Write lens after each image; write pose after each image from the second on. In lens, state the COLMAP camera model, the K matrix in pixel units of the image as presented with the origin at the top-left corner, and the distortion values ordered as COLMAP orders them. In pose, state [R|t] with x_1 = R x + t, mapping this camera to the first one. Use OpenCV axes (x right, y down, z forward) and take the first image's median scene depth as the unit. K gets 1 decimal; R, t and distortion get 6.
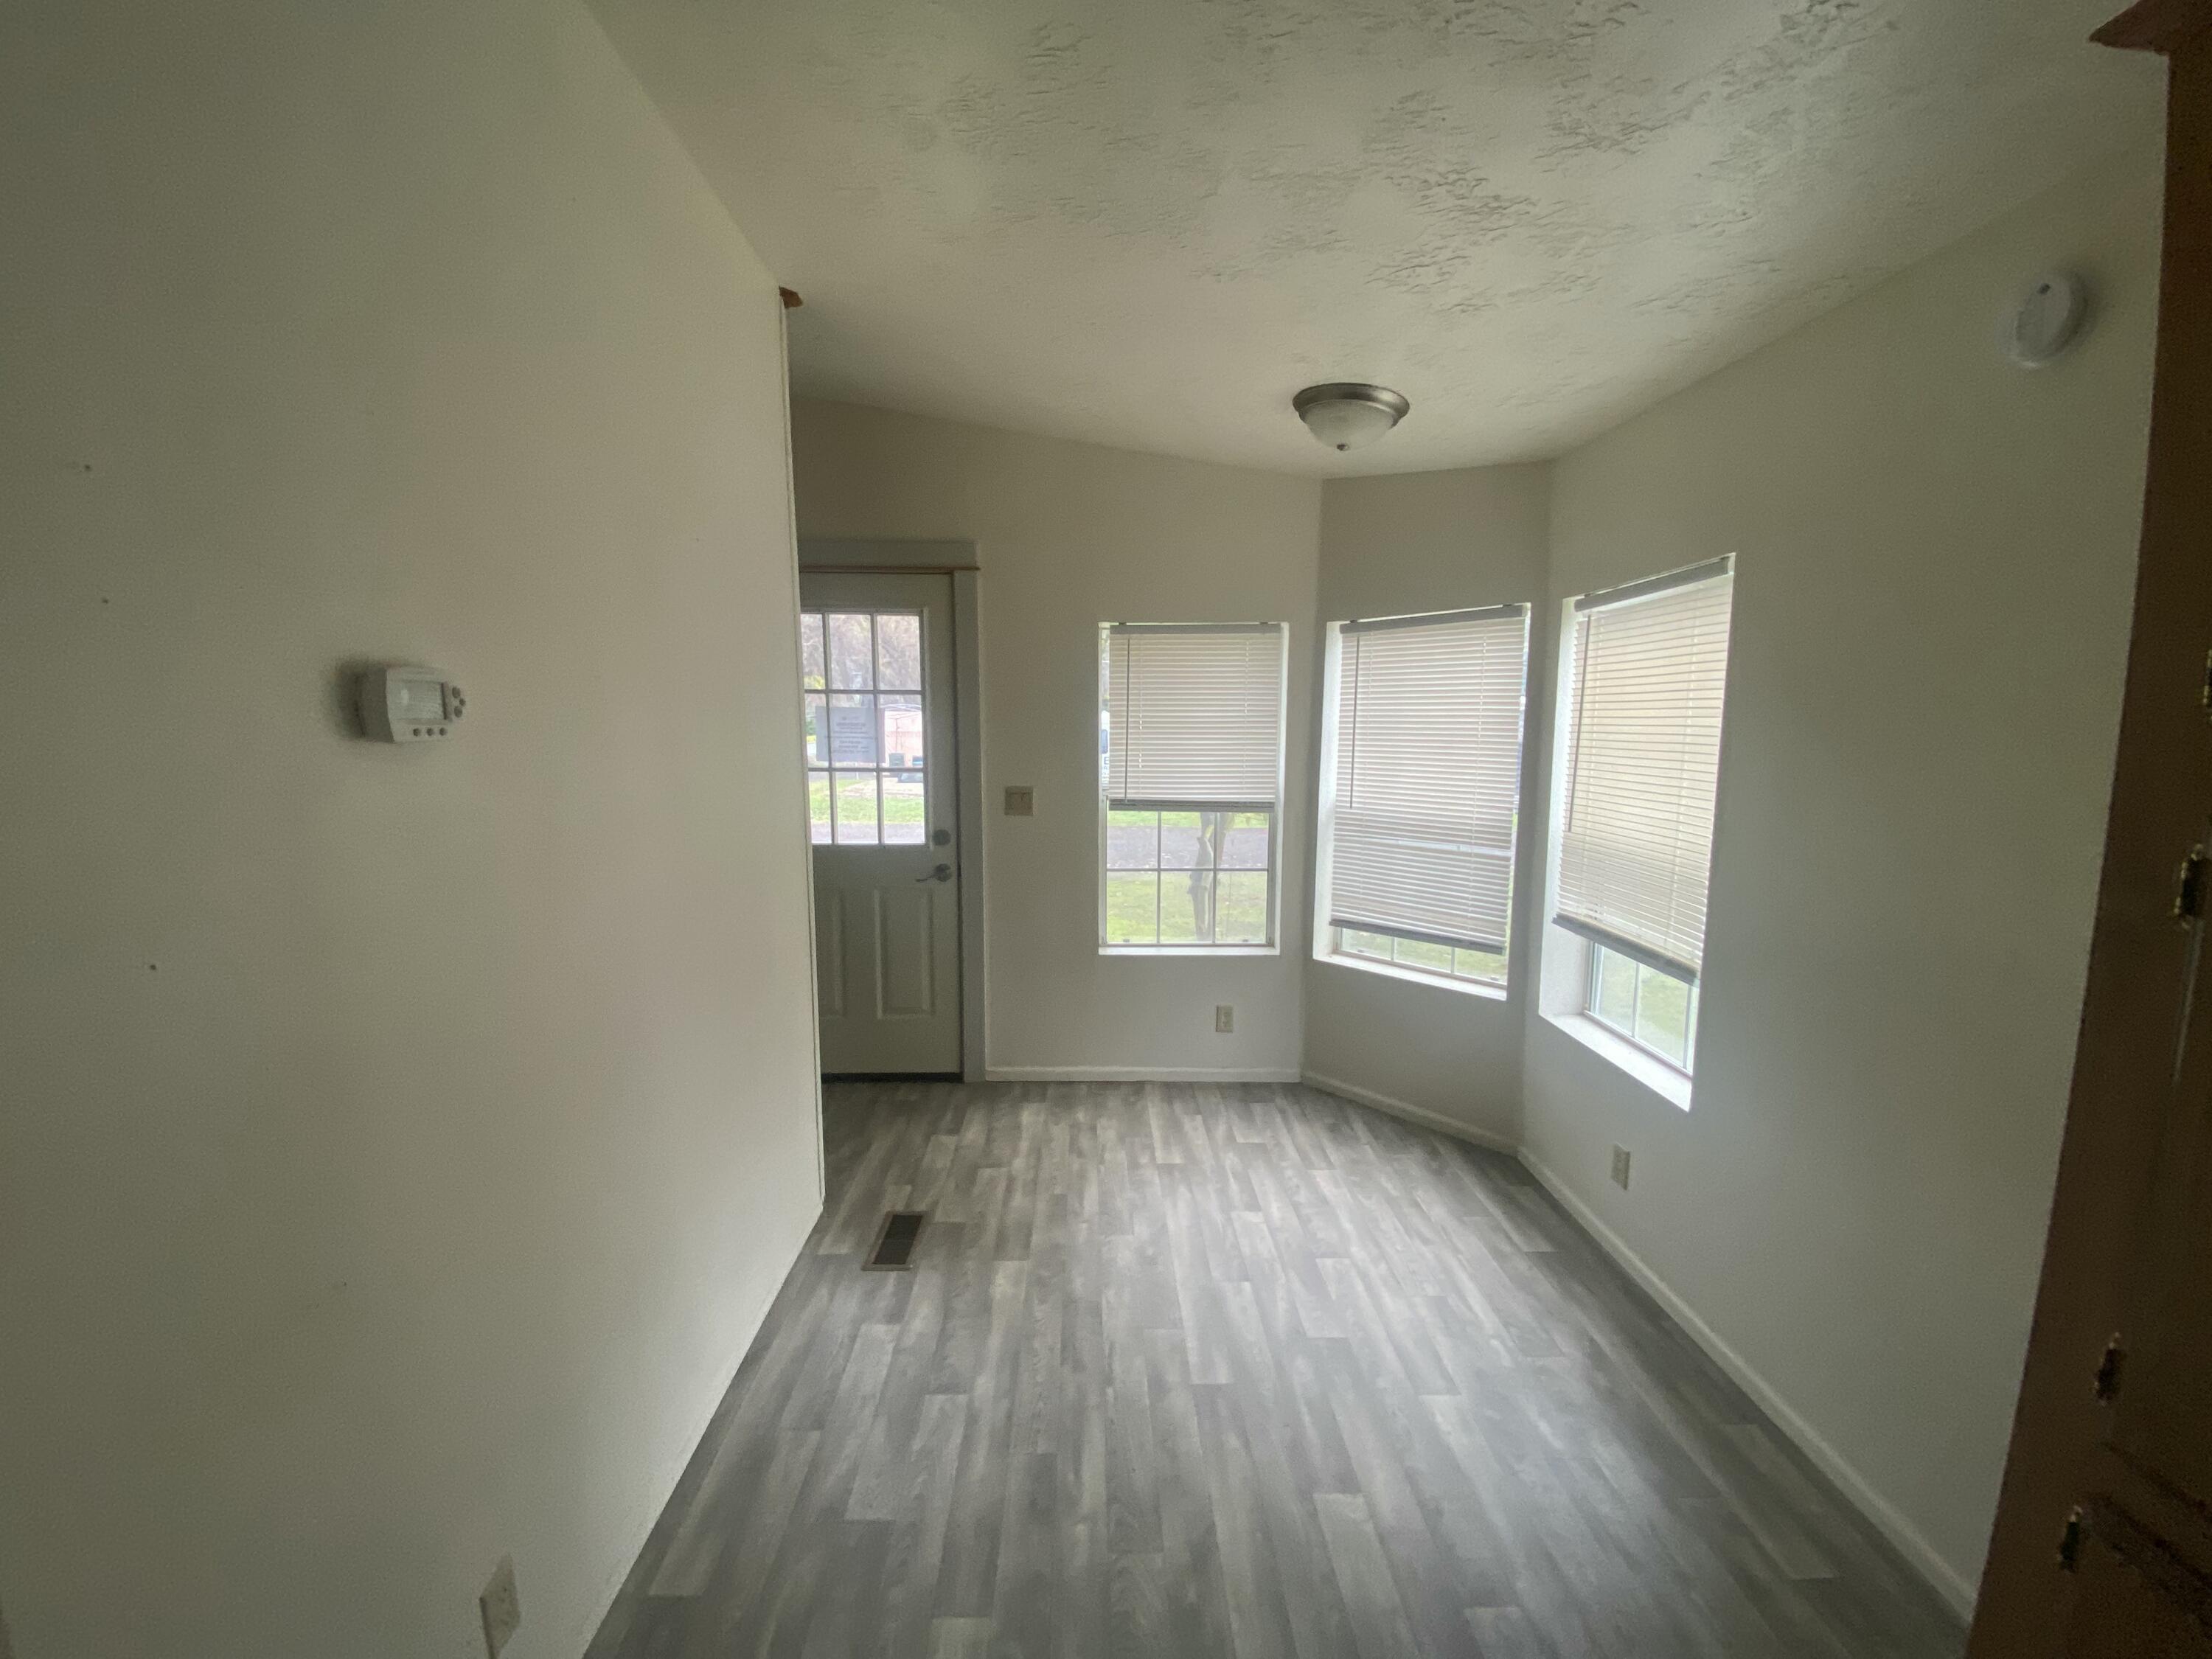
lens RADIAL K [[908.6, 0, 1091.6], [0, 908.6, 834.8], [0, 0, 1]] dist [0.023931, -0.021161]
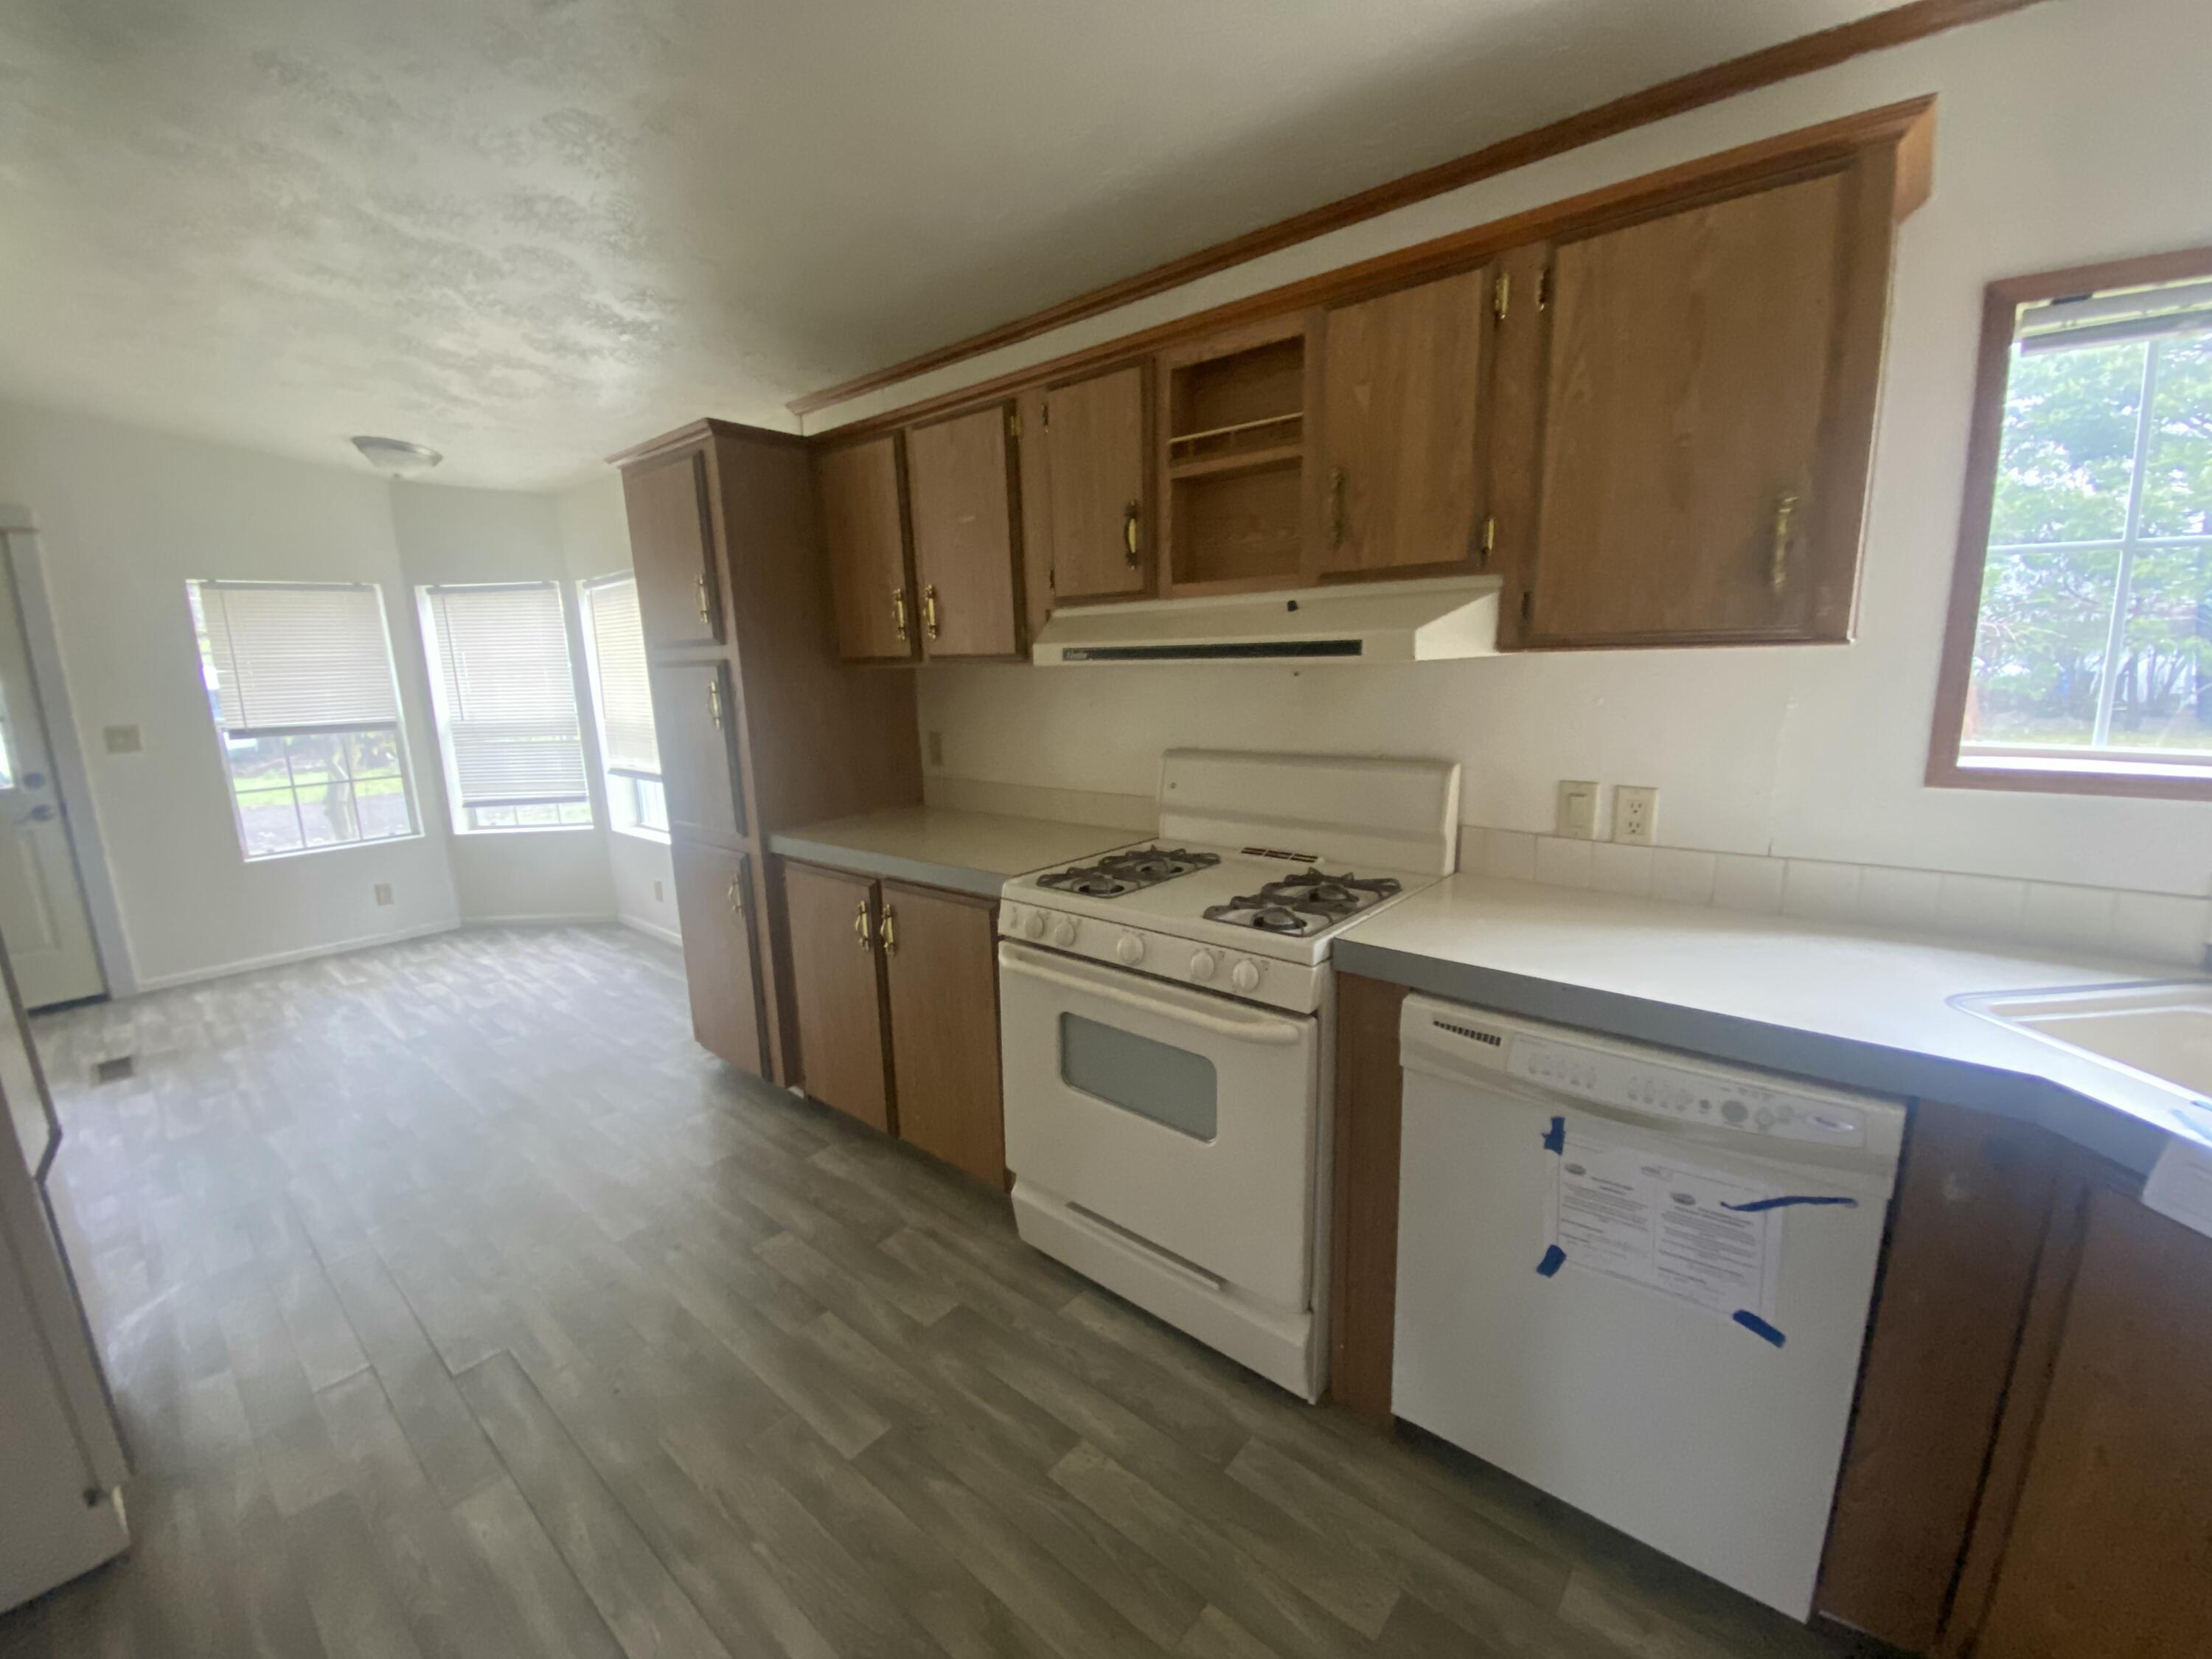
lens RADIAL K [[908.6, 0, 1091.6], [0, 908.6, 834.8], [0, 0, 1]] dist [0.023931, -0.021161]
pose [[0.665543, -0.167007, 0.727434, -0.138320], [0.121730, 0.985882, 0.114969, 0.110983], [-0.736365, 0.012034, 0.676477, -0.735740]]
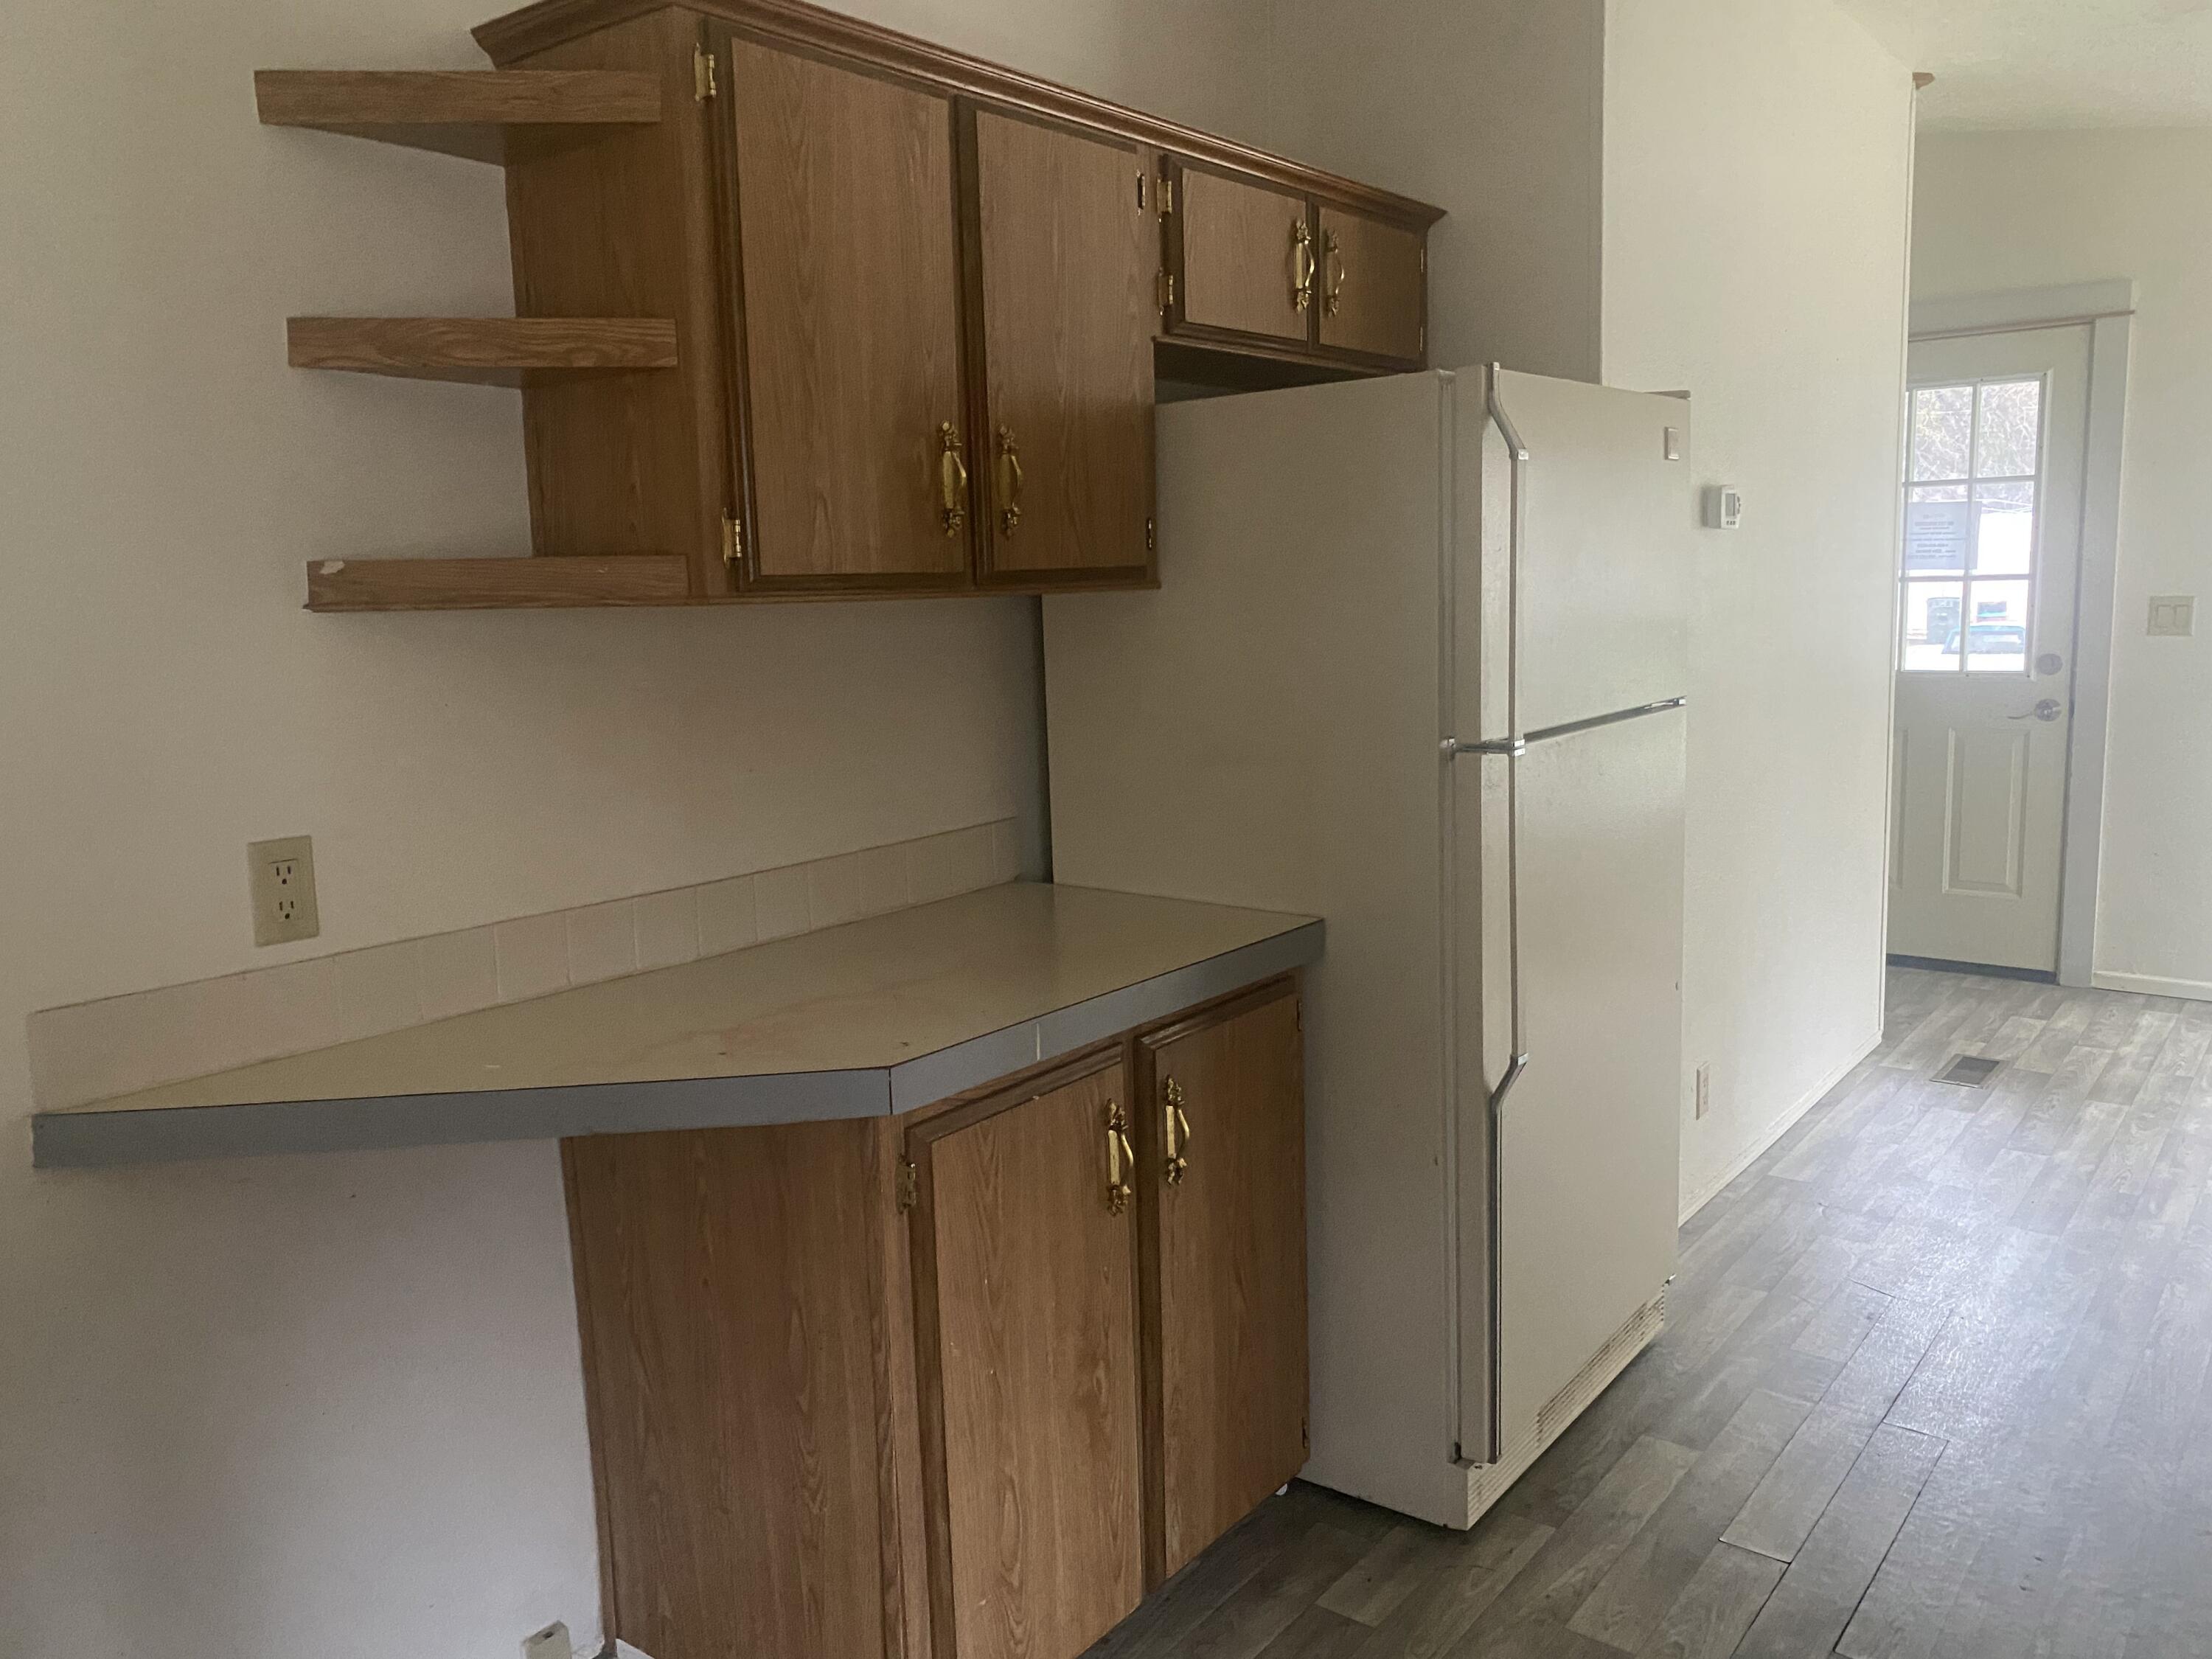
lens RADIAL K [[1696.3, 0, 1109.9], [0, 1696.3, 822.7], [0, 0, 1]] dist [0.026983, -0.000057]
pose [[0.790552, 0.066651, -0.608757, 0.115971], [-0.043076, 0.997650, 0.053290, 0.110281], [0.610878, -0.015906, 0.791565, -0.760520]]
